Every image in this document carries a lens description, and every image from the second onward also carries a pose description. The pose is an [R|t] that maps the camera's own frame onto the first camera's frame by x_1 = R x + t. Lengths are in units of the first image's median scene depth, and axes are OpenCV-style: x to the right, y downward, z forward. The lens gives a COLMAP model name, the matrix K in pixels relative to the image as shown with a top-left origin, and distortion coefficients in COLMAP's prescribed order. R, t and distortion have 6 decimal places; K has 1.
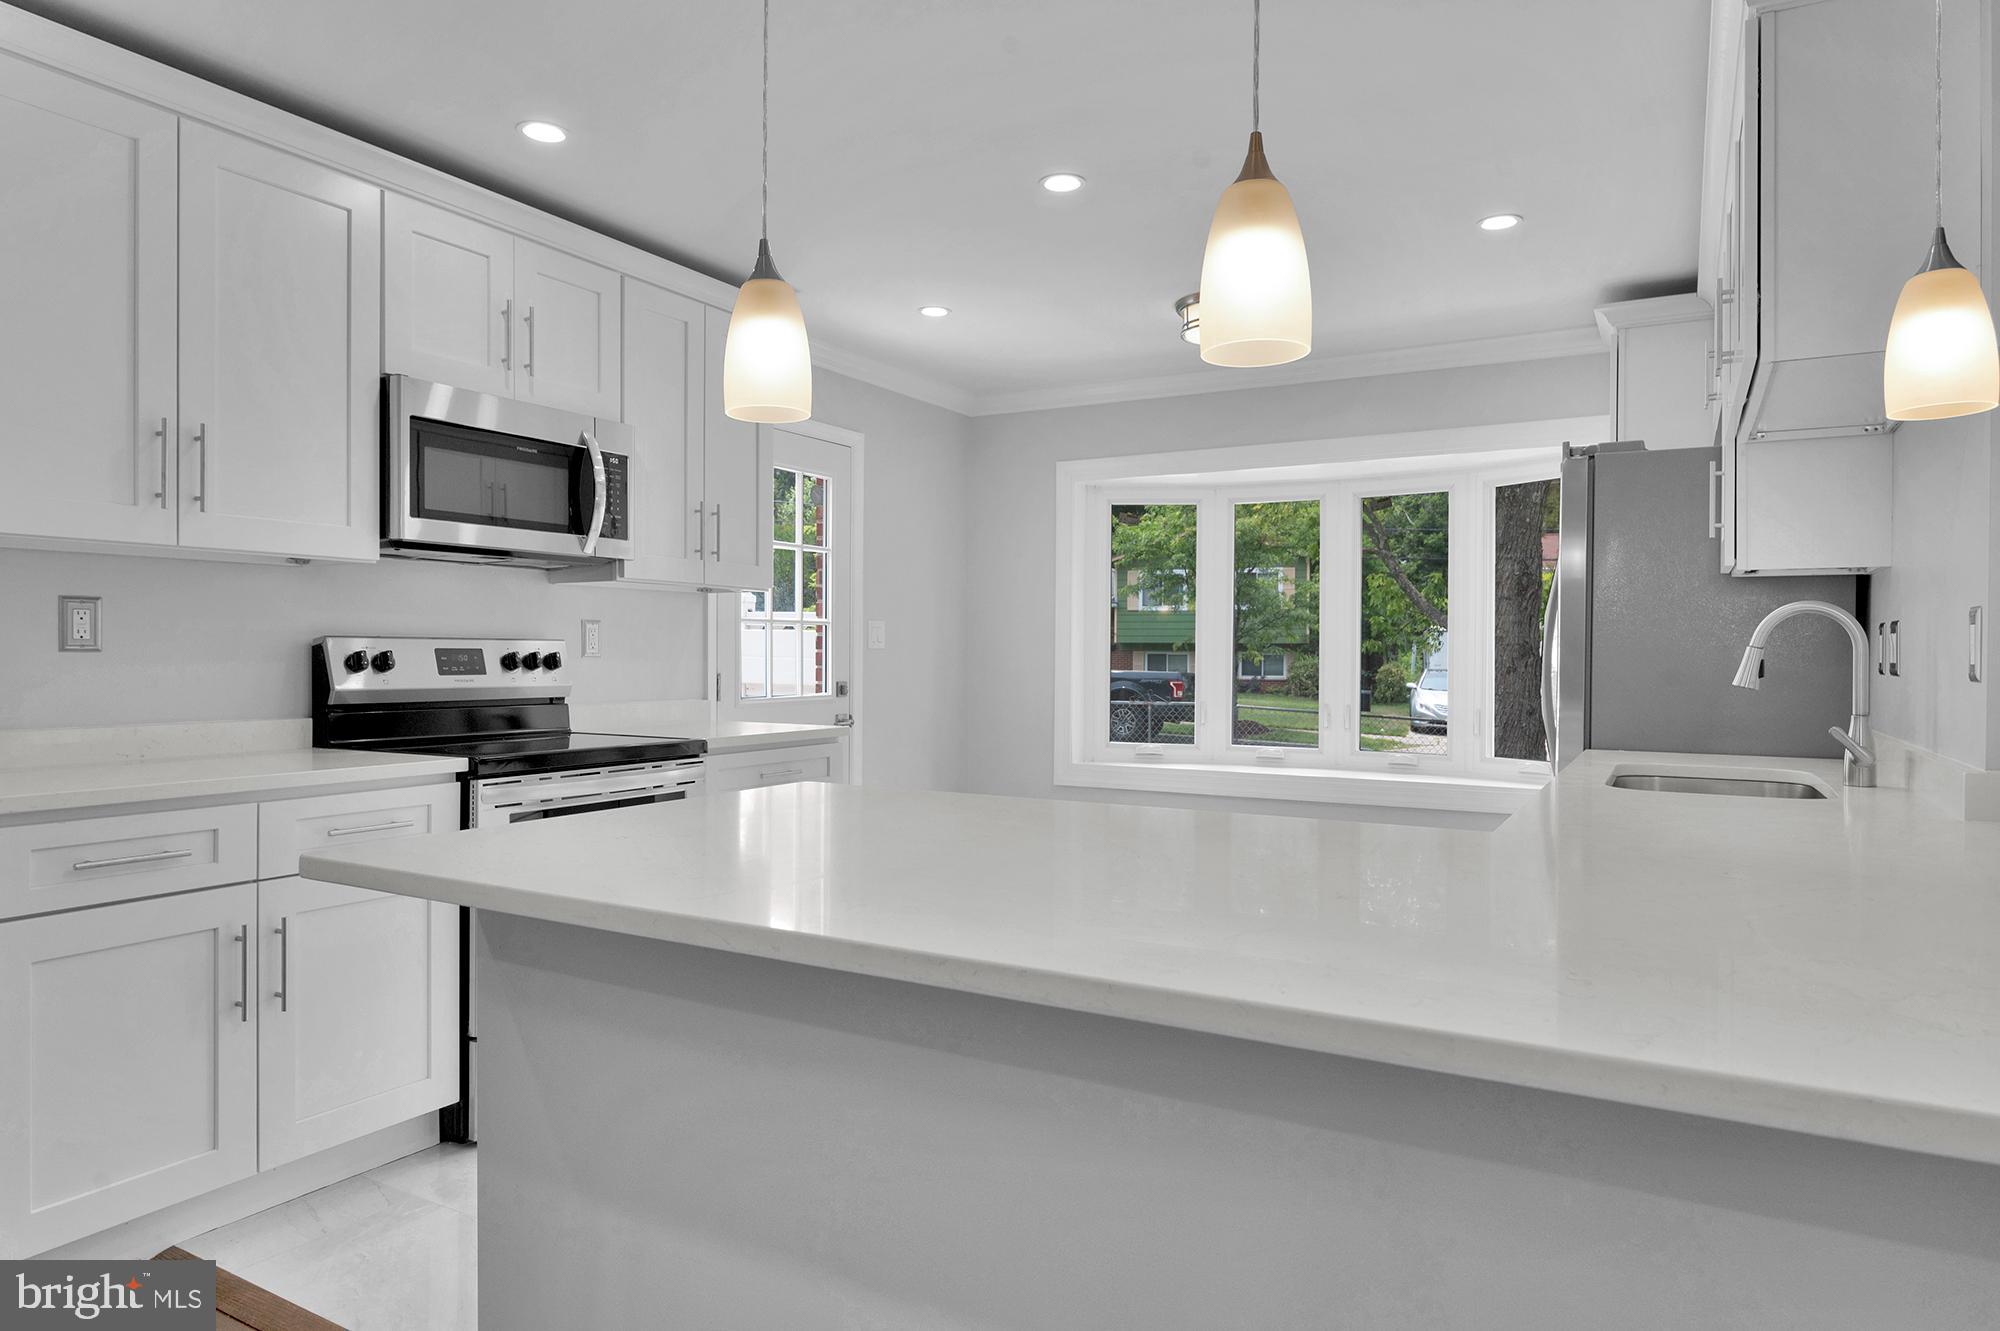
lens RADIAL K [[1195.2, 0, 1006.9], [0, 1195.2, 653.7], [0, 0, 1]] dist [0.004677, 0.000450]
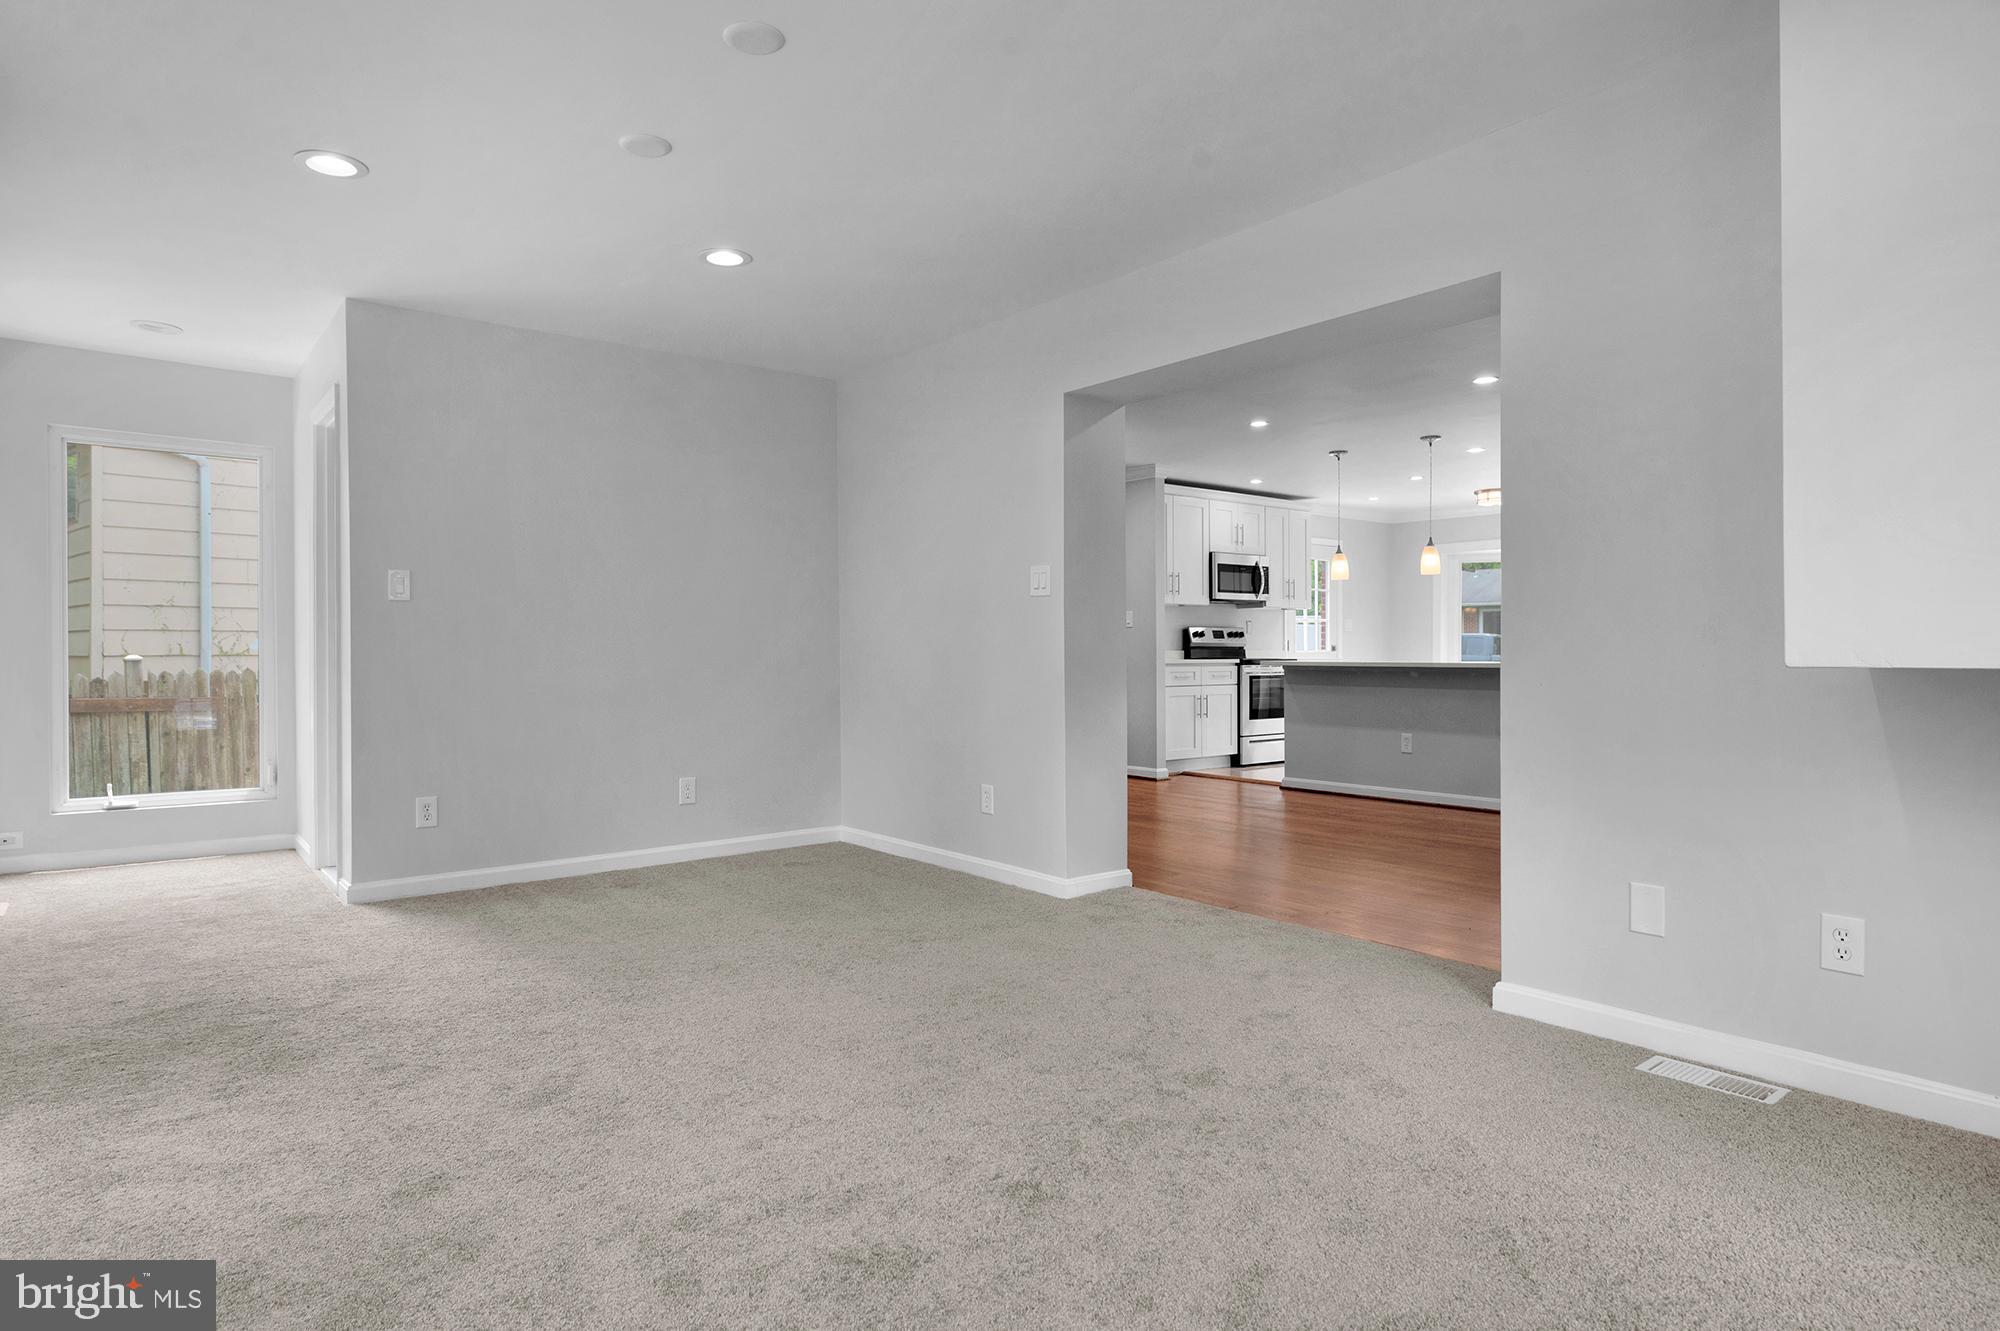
lens RADIAL K [[1106.6, 0, 987.5], [0, 1106.6, 650.3], [0, 0, 1]] dist [0.005498, -0.002545]
pose [[0.923915, 0.003296, -0.382583, 0.106304], [-0.002649, 0.999994, 0.002216, 0.044620], [0.382588, -0.001034, 0.923918, -1.983912]]
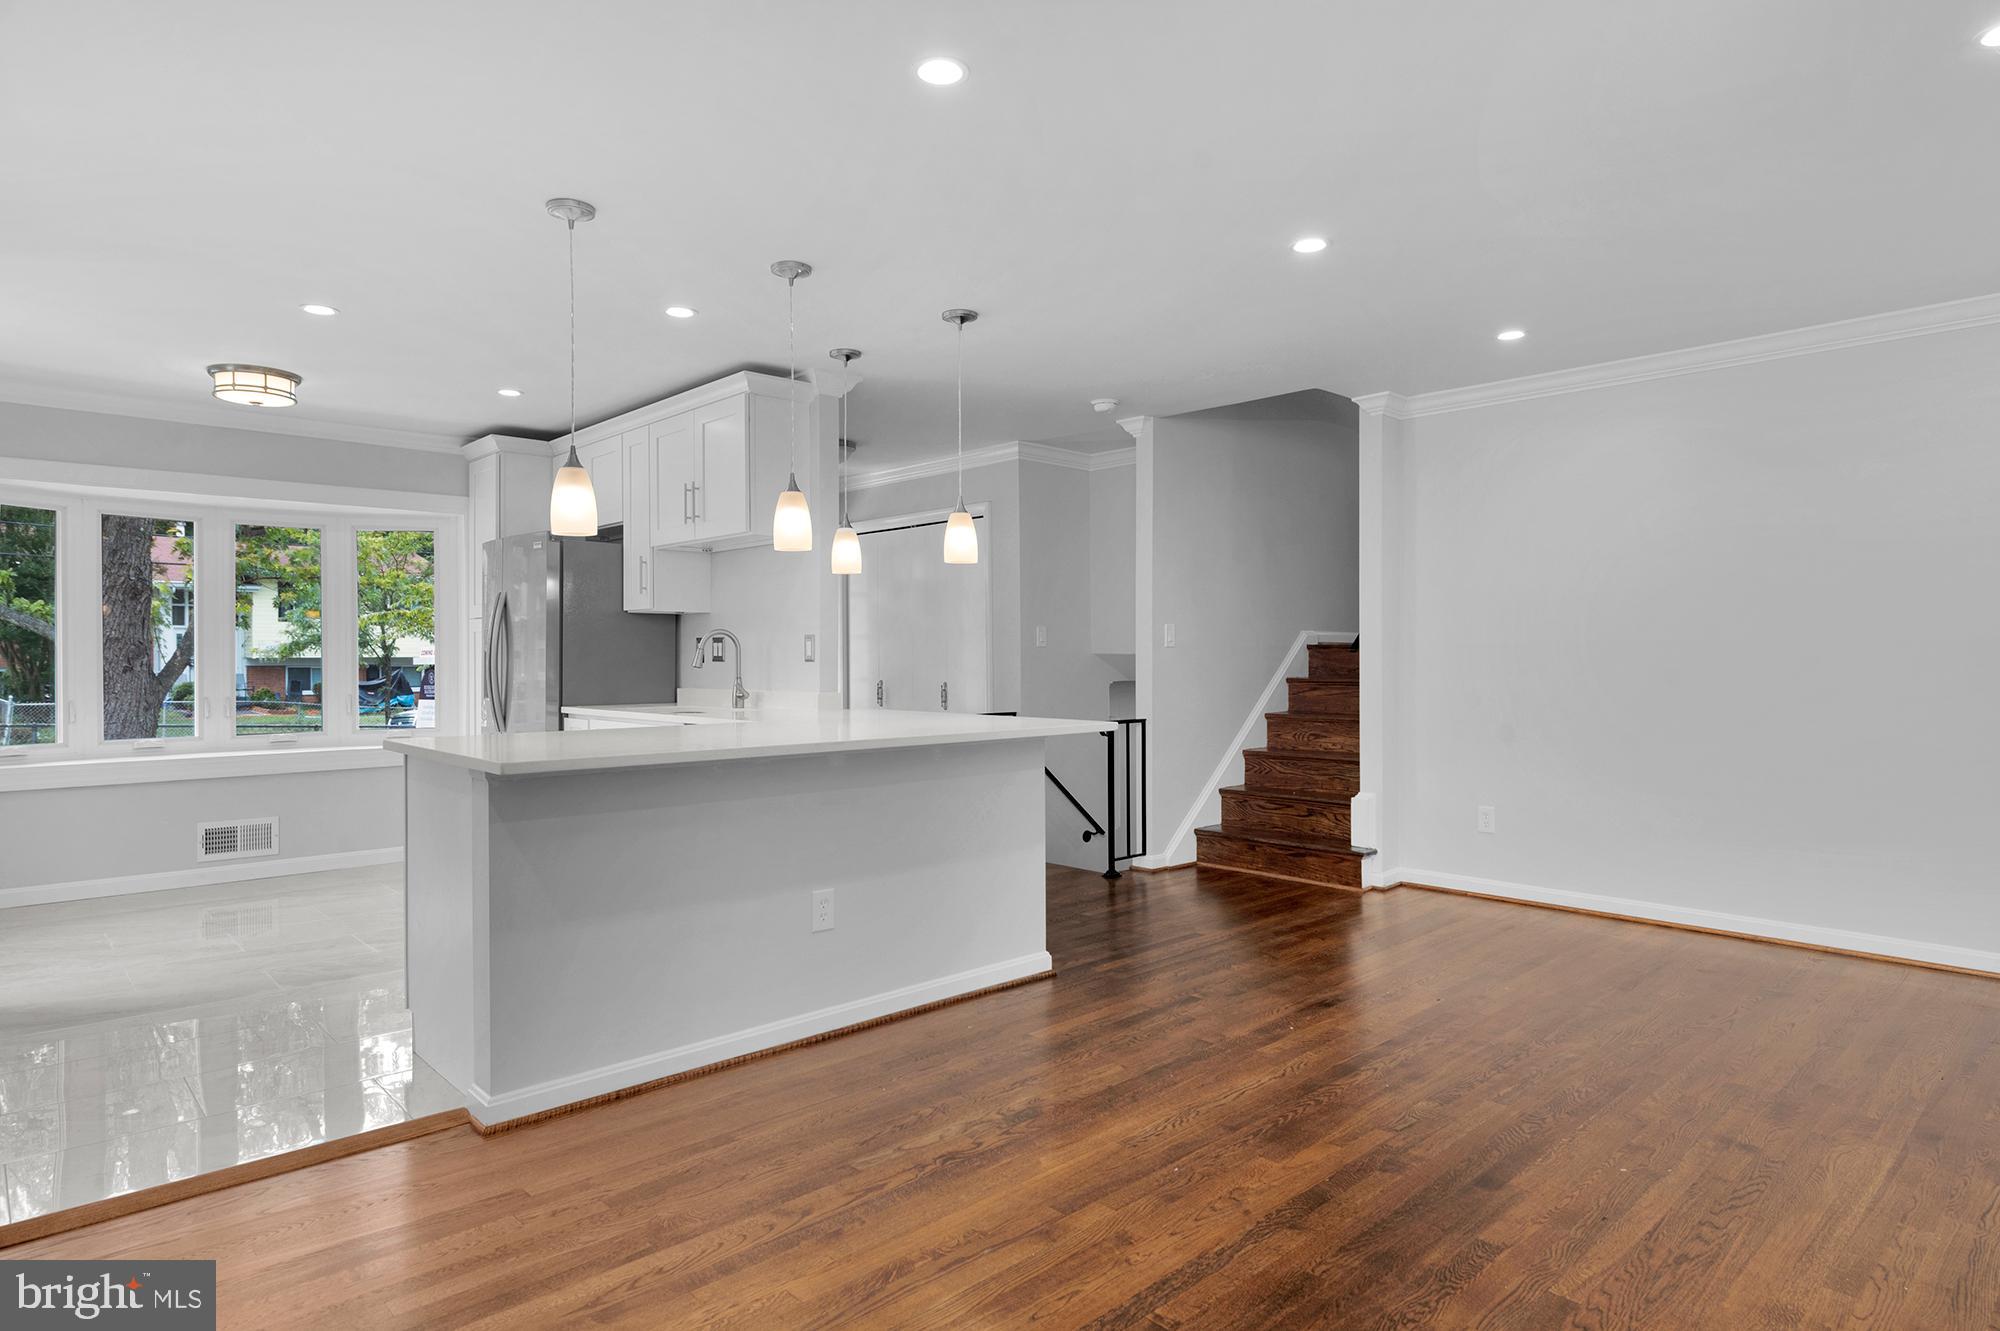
lens RADIAL K [[1106.6, 0, 999.2], [0, 1106.6, 676.7], [0, 0, 1]] dist [0.005498, -0.002545]
pose [[0.305382, -0.021783, 0.951981, -0.849439], [0.002136, 0.999751, 0.022191, 0.000014], [-0.952228, -0.004743, 0.305353, -0.117720]]
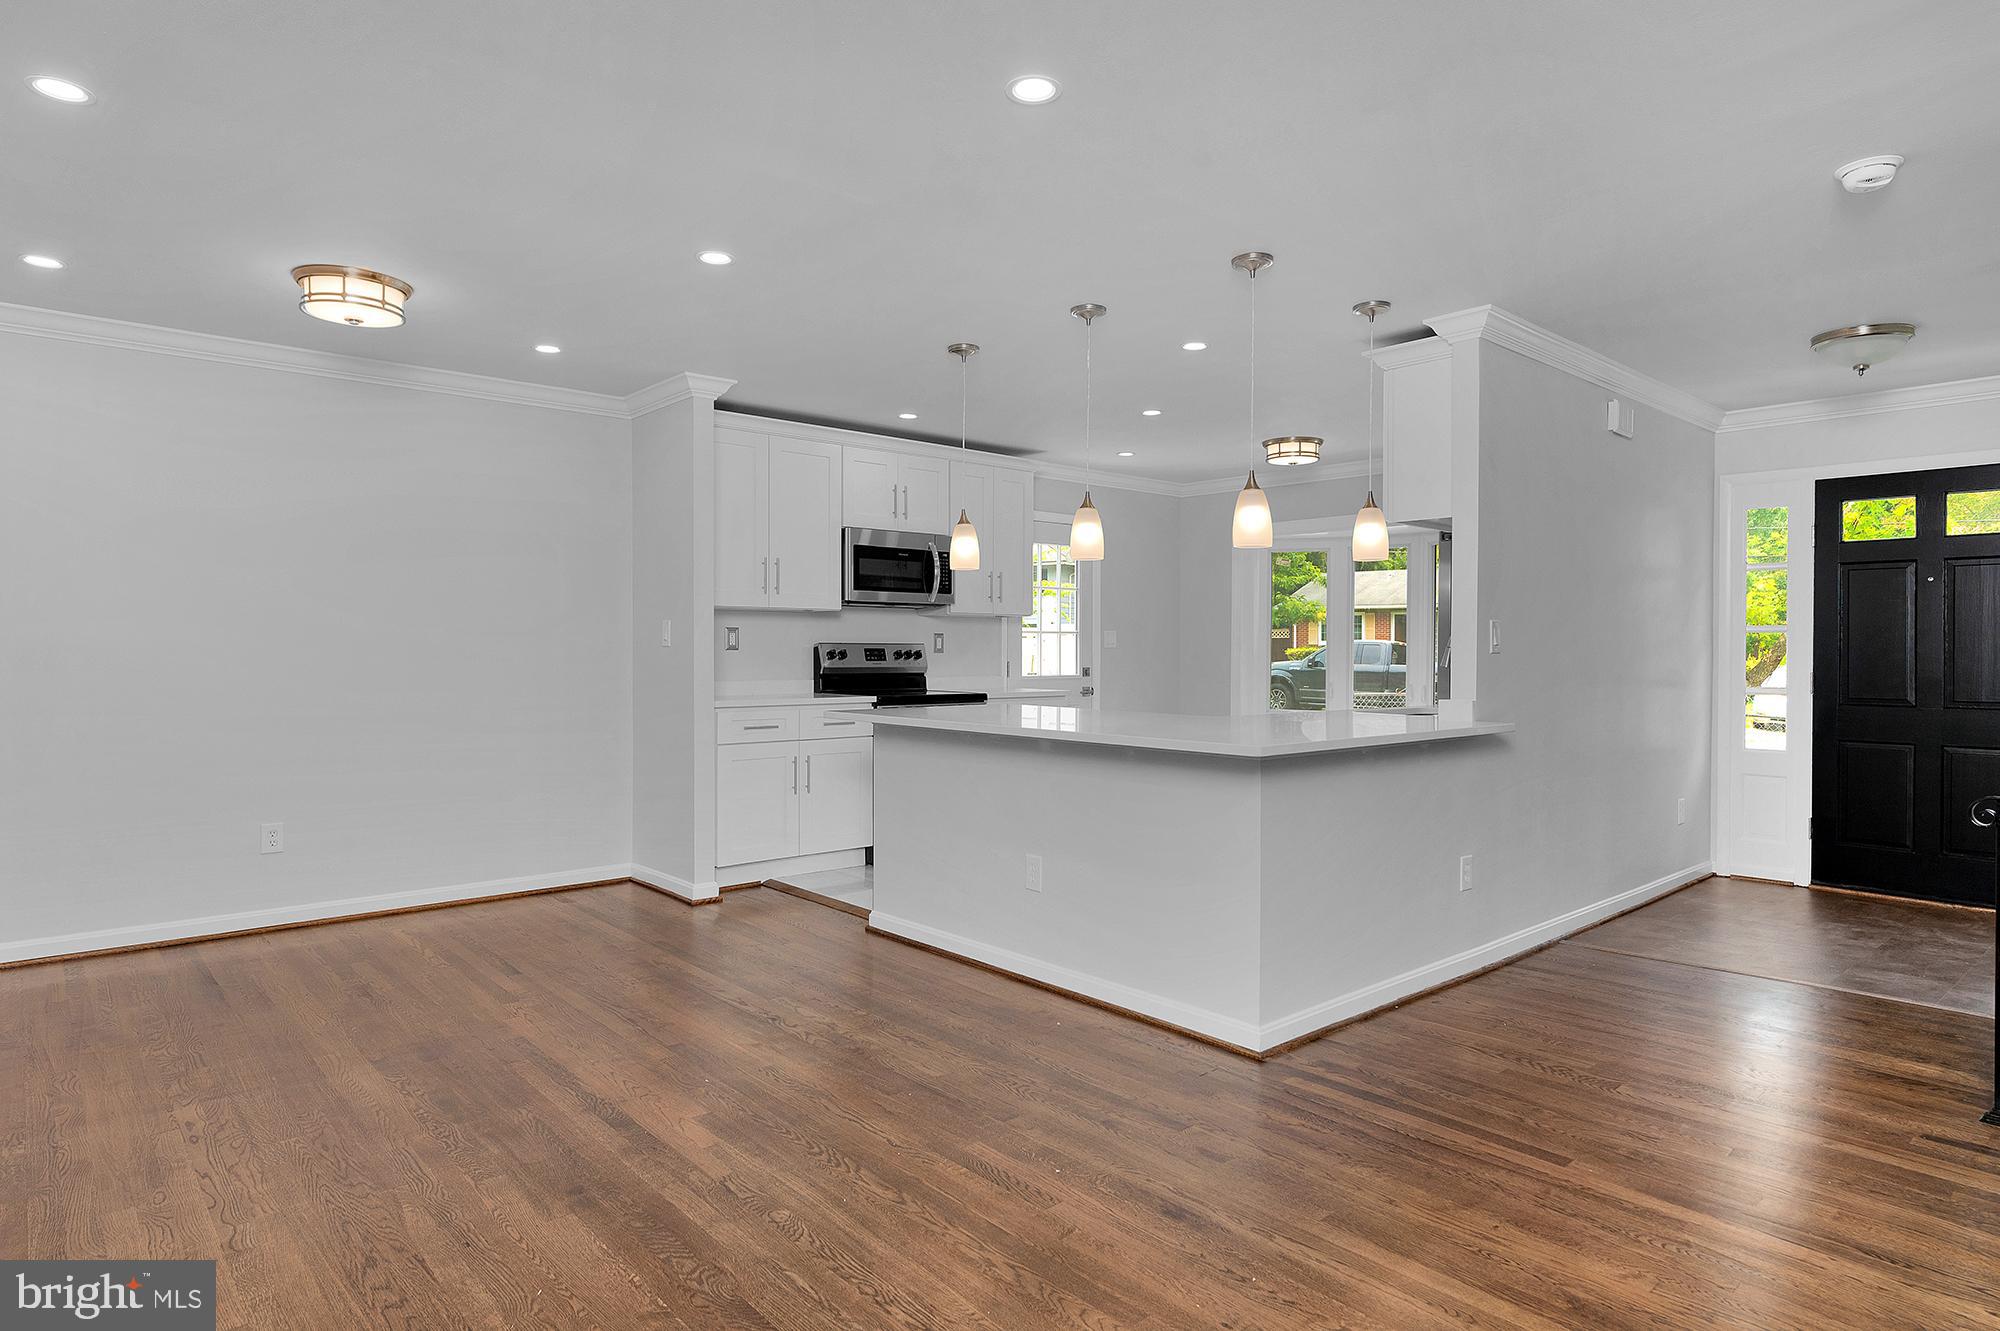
lens RADIAL K [[1106.6, 0, 1002.4], [0, 1106.6, 649.2], [0, 0, 1]] dist [0.005498, -0.002545]
pose [[0.945028, -0.002296, -0.326981, 0.389354], [0.001664, 0.999996, -0.002212, 0.001721], [0.326985, 0.001547, 0.945028, -0.764395]]
